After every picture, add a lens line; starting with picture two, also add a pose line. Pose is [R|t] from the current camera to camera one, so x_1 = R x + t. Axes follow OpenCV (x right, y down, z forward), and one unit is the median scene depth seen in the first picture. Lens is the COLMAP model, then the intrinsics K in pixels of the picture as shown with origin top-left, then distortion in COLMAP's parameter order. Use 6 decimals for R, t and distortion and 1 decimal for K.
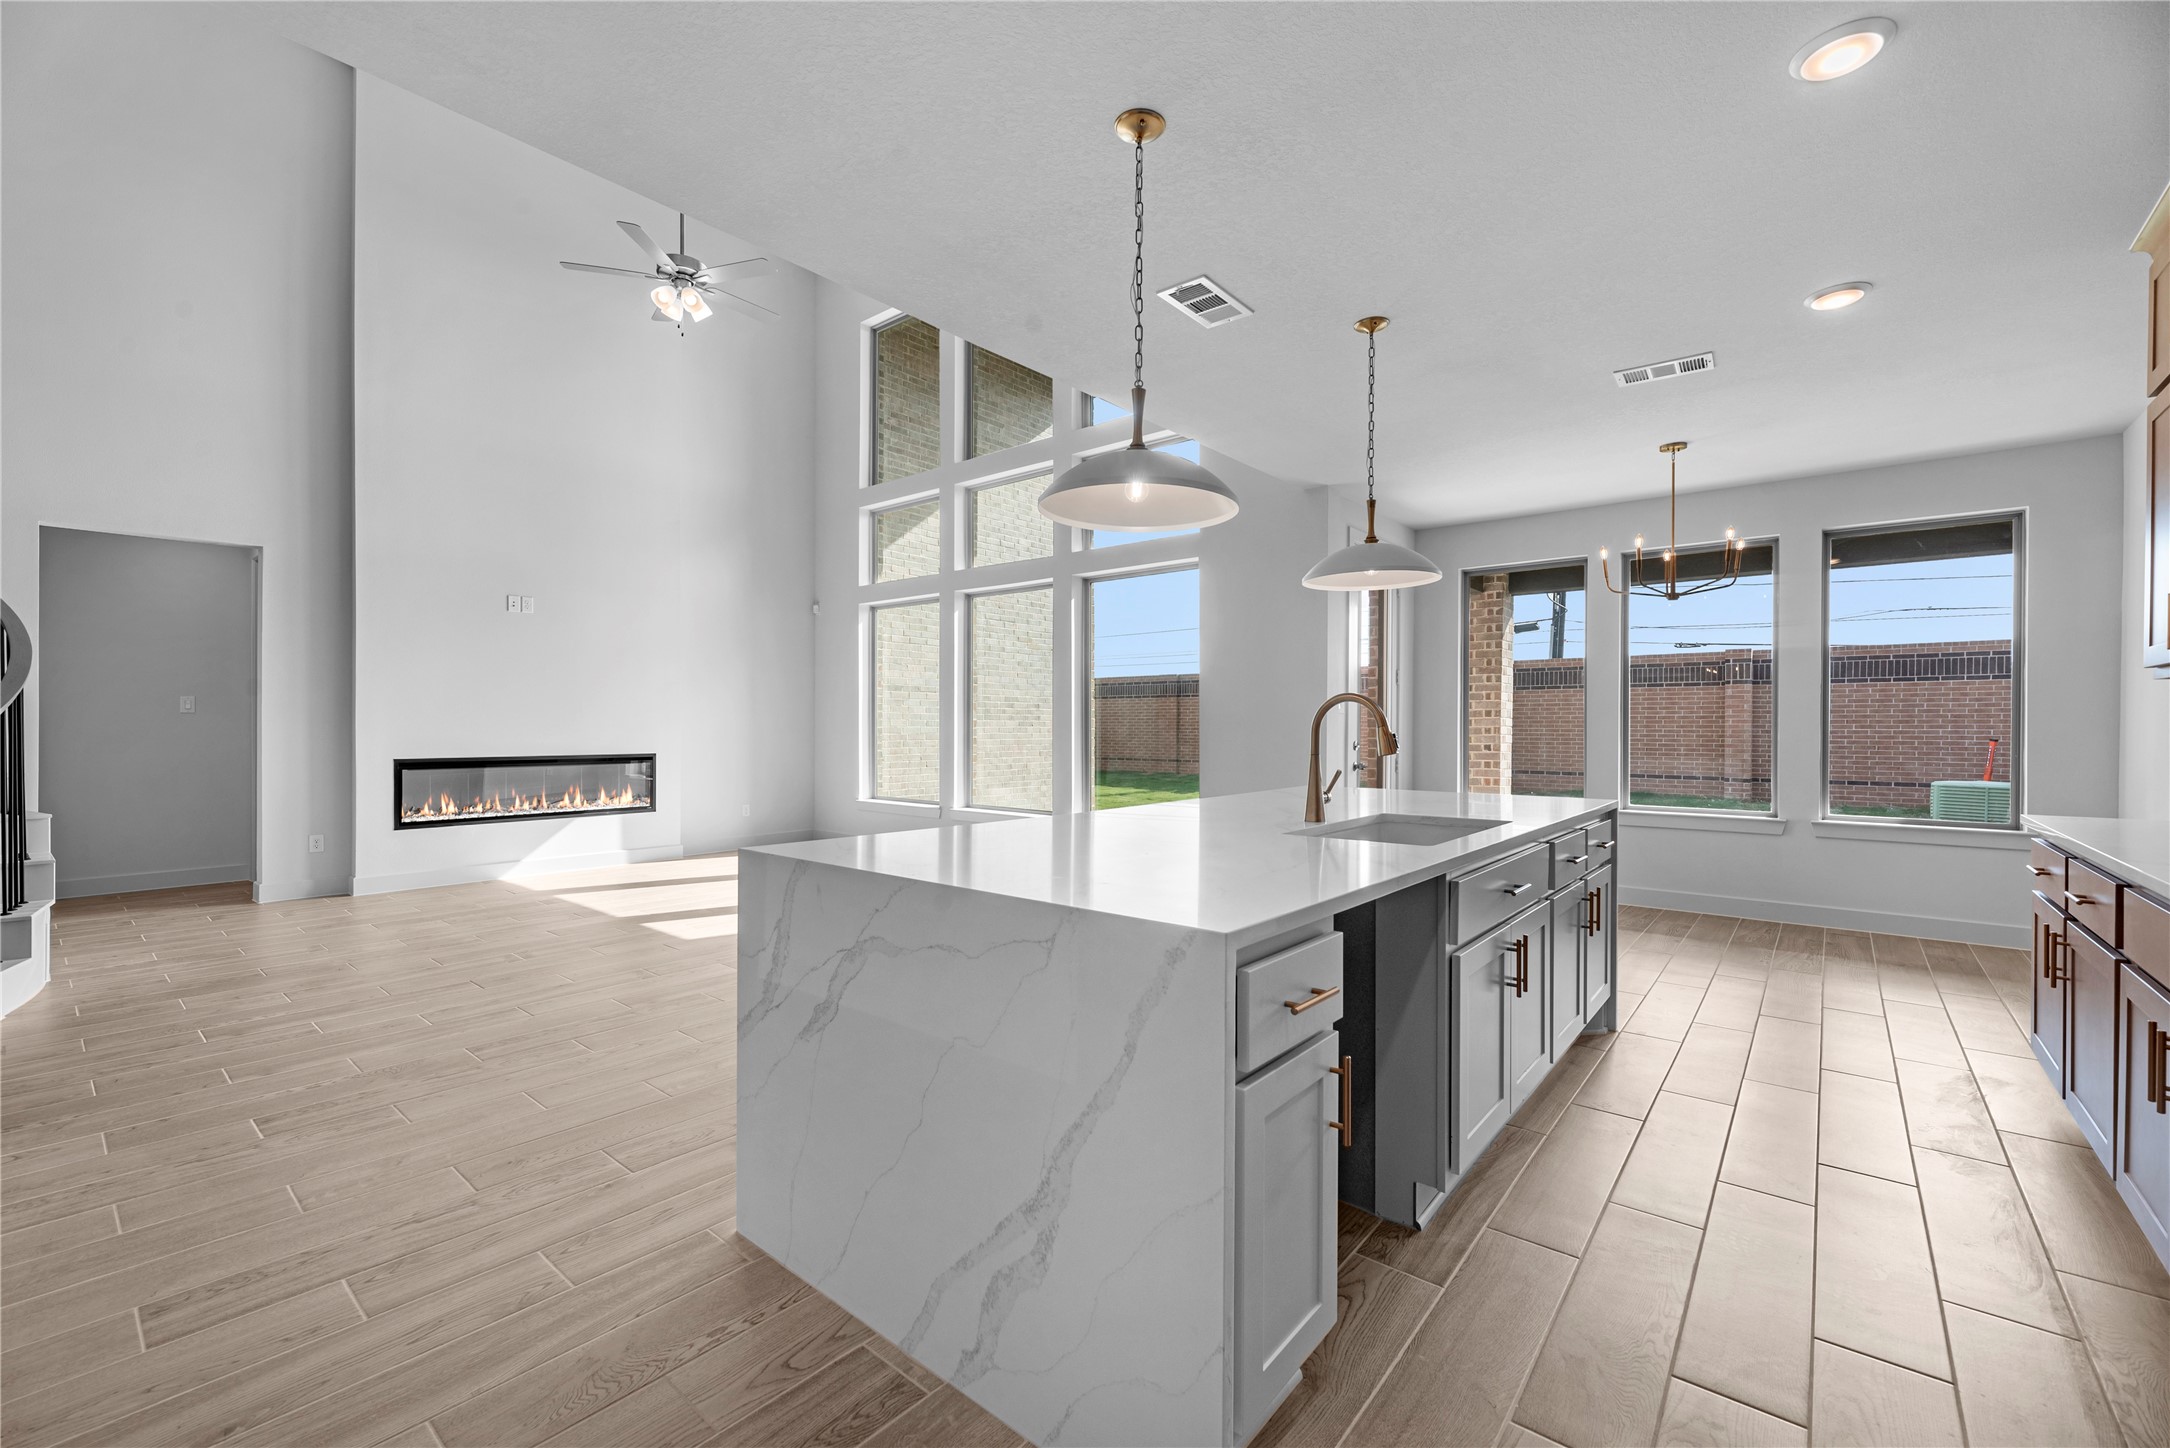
lens RADIAL K [[893.7, 0, 1083.5], [0, 893.7, 734.1], [0, 0, 1]] dist [-0.000458, -0.000057]
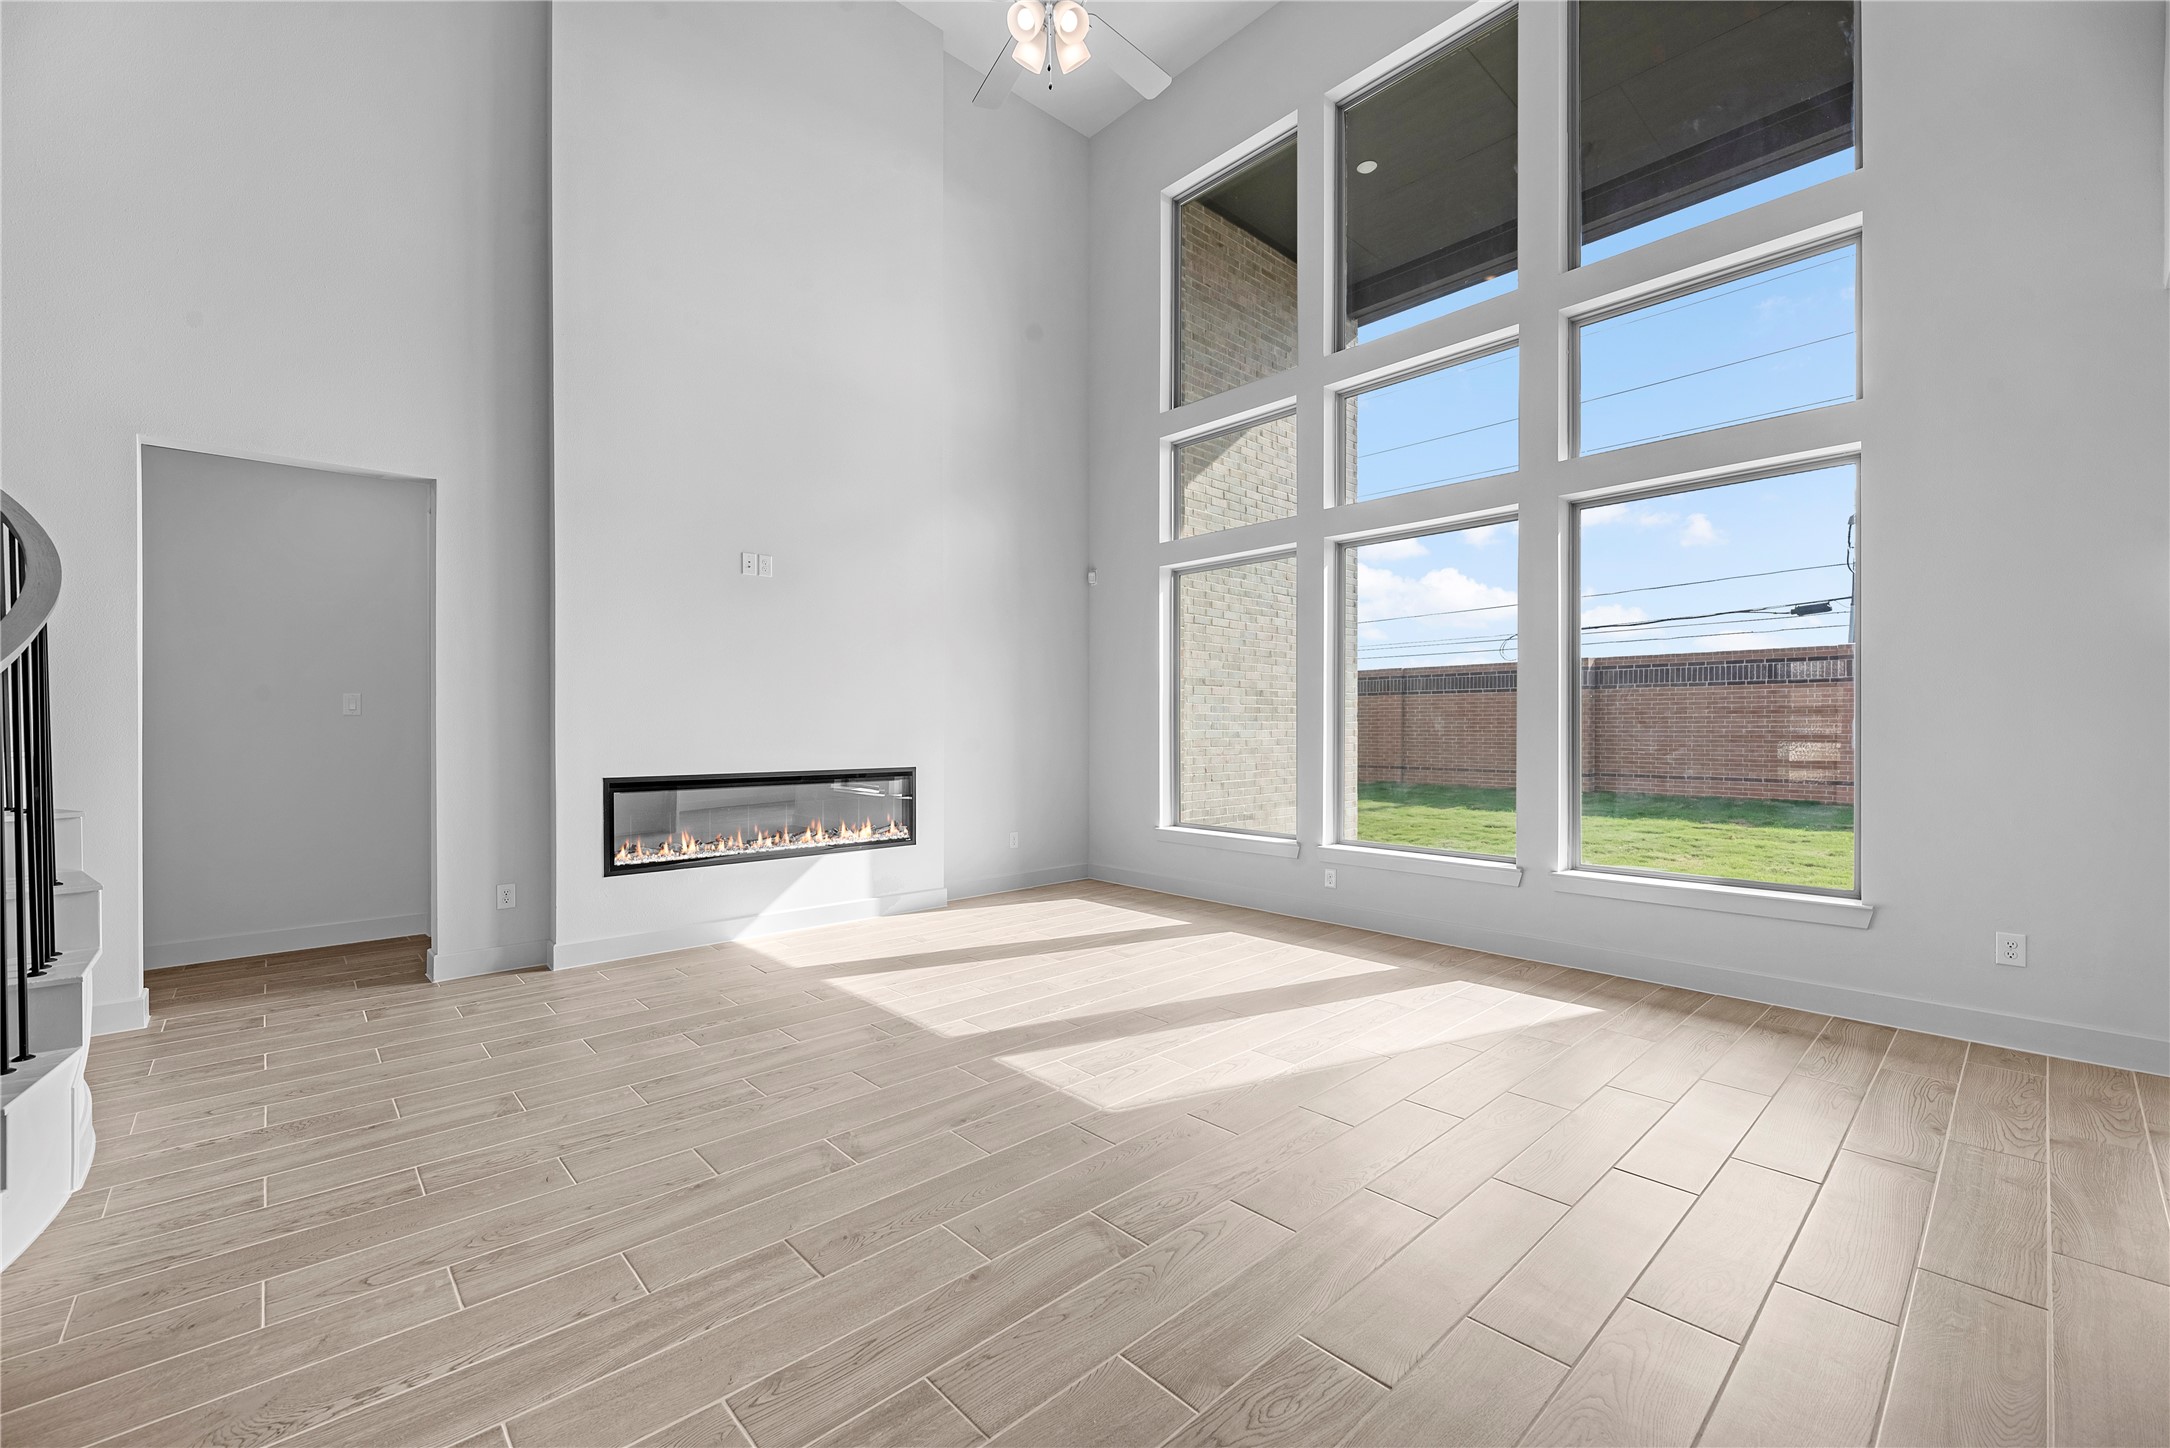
lens RADIAL K [[893.7, 0, 1083.5], [0, 893.7, 734.1], [0, 0, 1]] dist [-0.000458, -0.000057]
pose [[0.991228, -0.002439, -0.132140, -0.241073], [0.002065, 0.999993, -0.002963, -0.003364], [0.132146, 0.002664, 0.991227, 0.277452]]
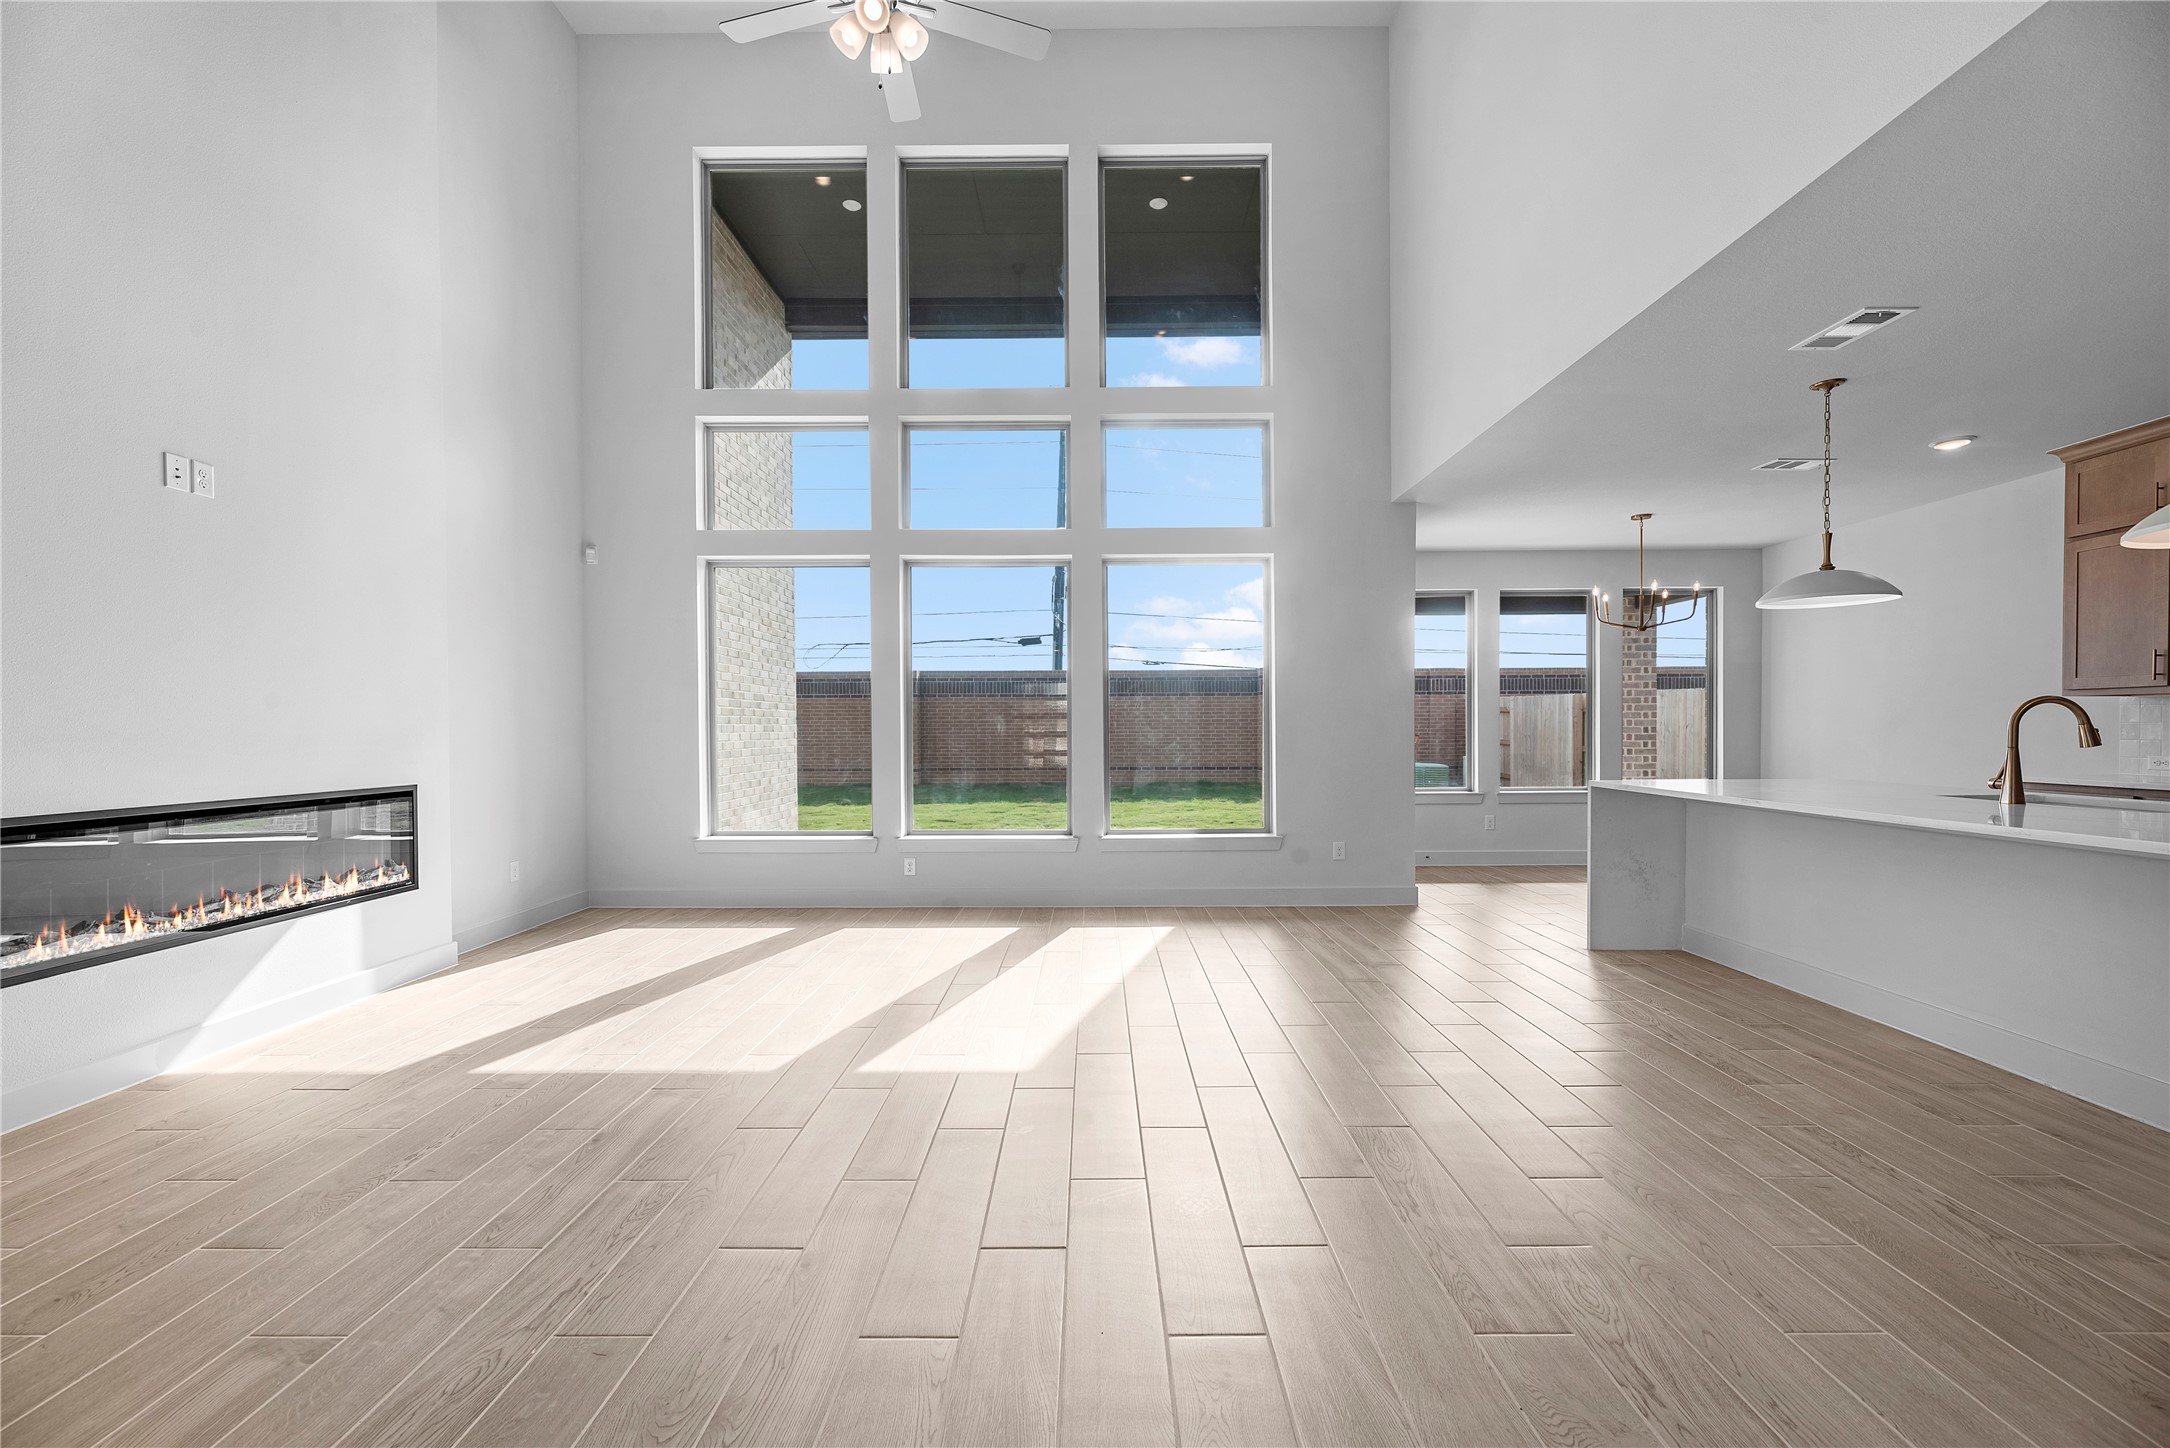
lens RADIAL K [[883.2, 0, 1098.4], [0, 883.2, 738.9], [0, 0, 1]] dist [-0.000249, -0.000103]
pose [[0.769780, -0.013942, 0.638157, -0.503955], [0.013561, 0.999893, 0.005488, -0.003897], [-0.638165, 0.004430, 0.769887, 0.308809]]
